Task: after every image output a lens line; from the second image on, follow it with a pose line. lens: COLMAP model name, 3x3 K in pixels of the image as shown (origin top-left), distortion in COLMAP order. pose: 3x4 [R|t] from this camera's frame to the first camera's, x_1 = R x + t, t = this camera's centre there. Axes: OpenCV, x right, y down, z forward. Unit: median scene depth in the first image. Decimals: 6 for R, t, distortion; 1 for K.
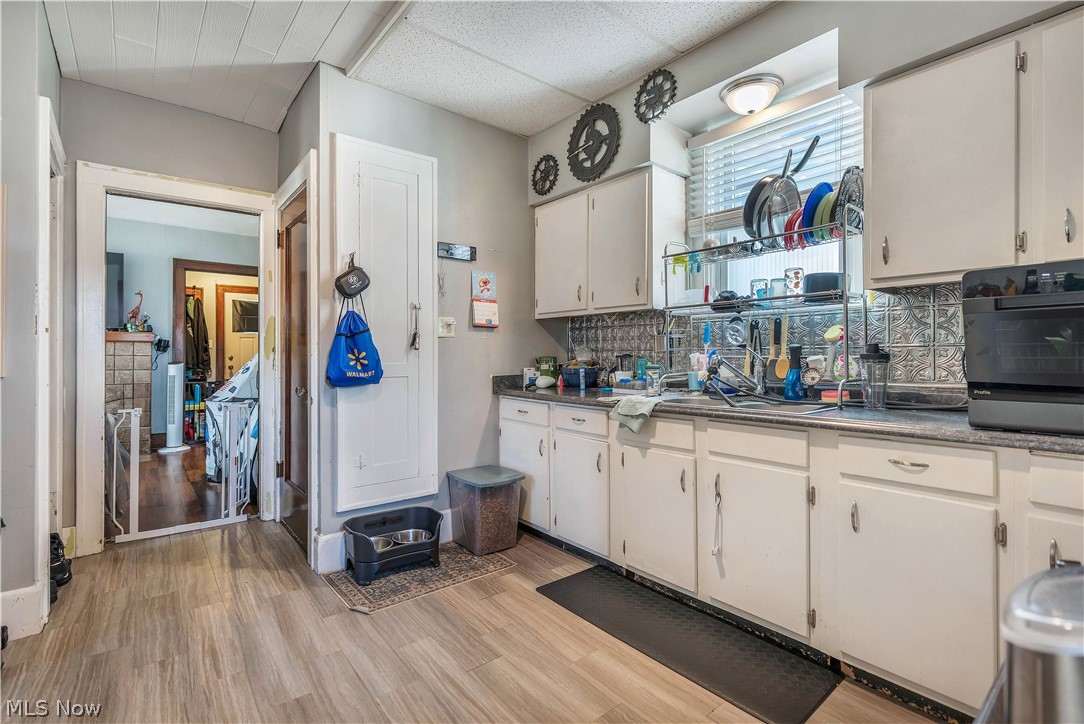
lens RADIAL K [[497.0, 0, 541.6], [0, 497.0, 354.9], [0, 0, 1]] dist [-0.002206, -0.000317]
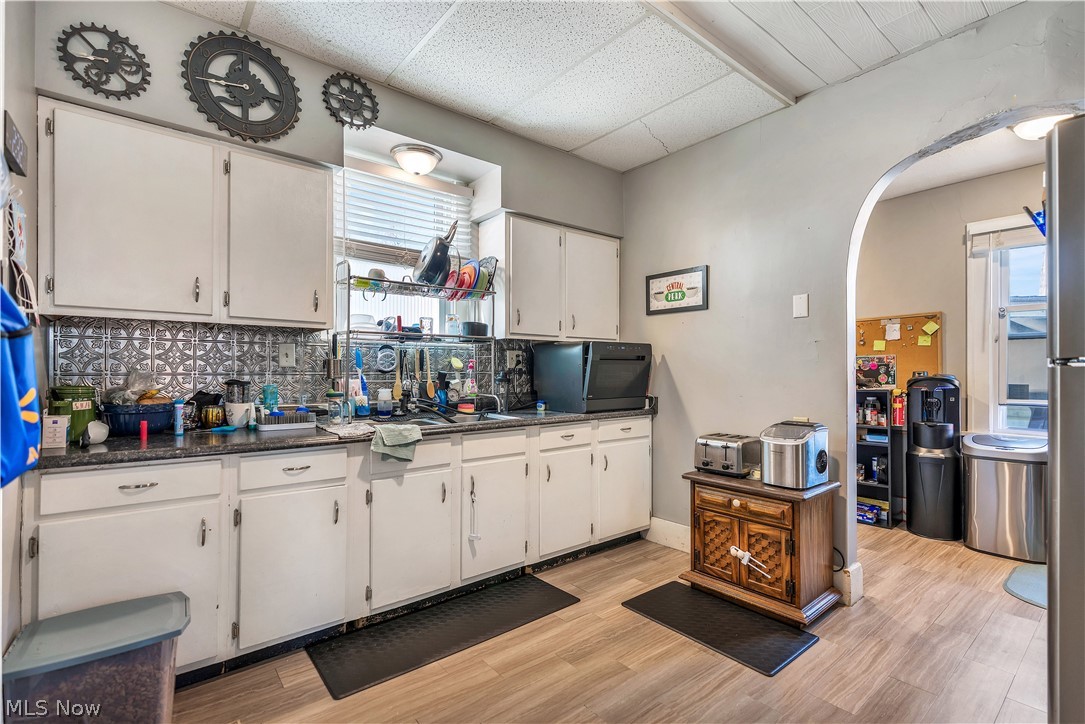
lens RADIAL K [[497.5, 0, 540.4], [0, 497.5, 373.5], [0, 0, 1]] dist [-0.002206, -0.000317]
pose [[-0.000352, -0.004016, 0.999992, -0.643092], [-0.003053, 0.999987, 0.004015, -0.017146], [-0.999995, -0.003051, -0.000364, 0.594210]]
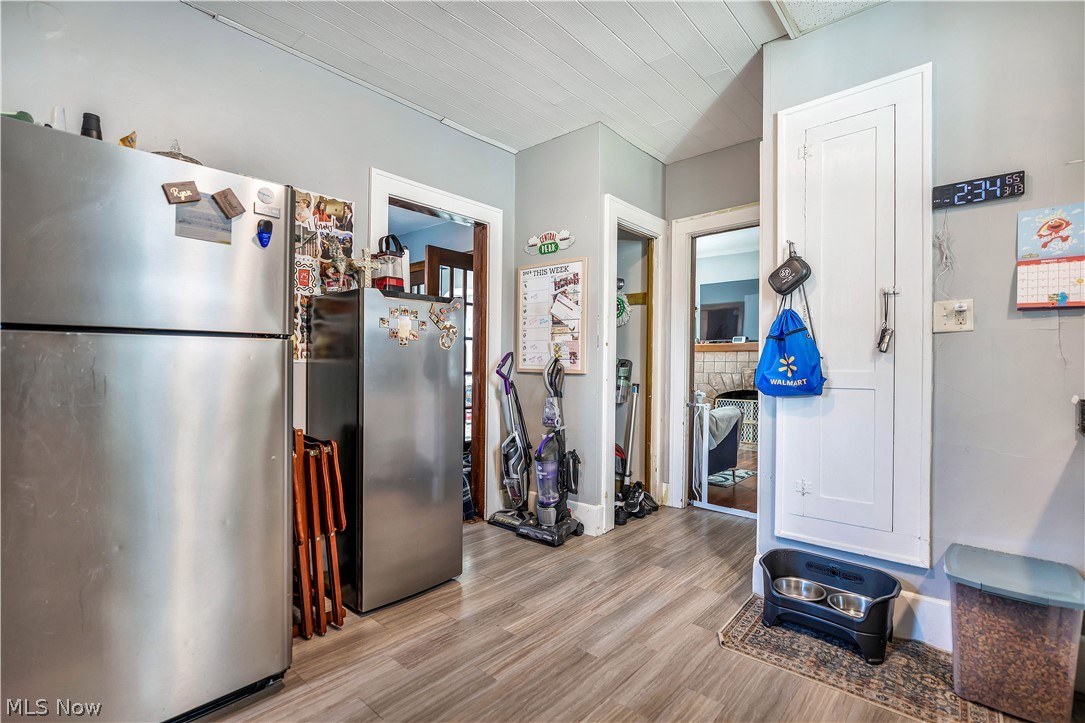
lens RADIAL K [[497.5, 0, 547.4], [0, 497.5, 364.2], [0, 0, 1]] dist [-0.002206, -0.000317]
pose [[0.176505, 0.002615, -0.984296, 0.403234], [-0.002721, 0.999994, 0.002169, 0.006937], [0.984296, 0.002295, 0.176511, 0.441759]]
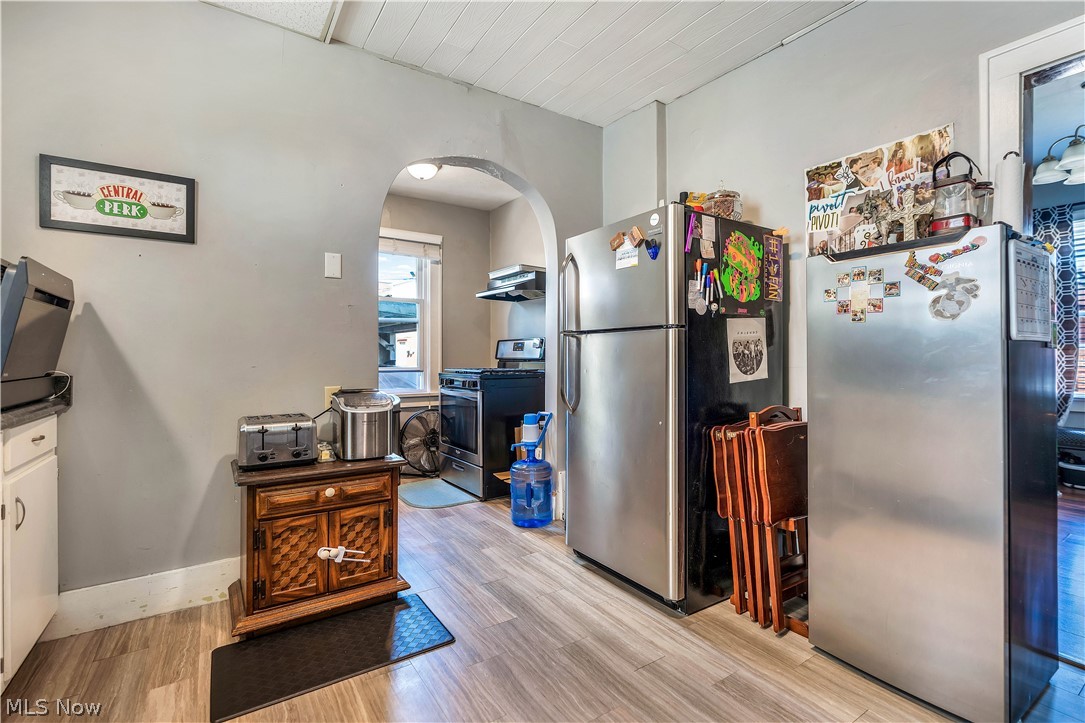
lens RADIAL K [[497.5, 0, 545.4], [0, 497.5, 354.1], [0, 0, 1]] dist [-0.002206, -0.000317]
pose [[-0.996841, 0.000466, 0.079425, -0.101389], [-0.000263, 0.999958, -0.009175, 0.022914], [-0.079425, -0.009167, -0.996799, 0.963935]]
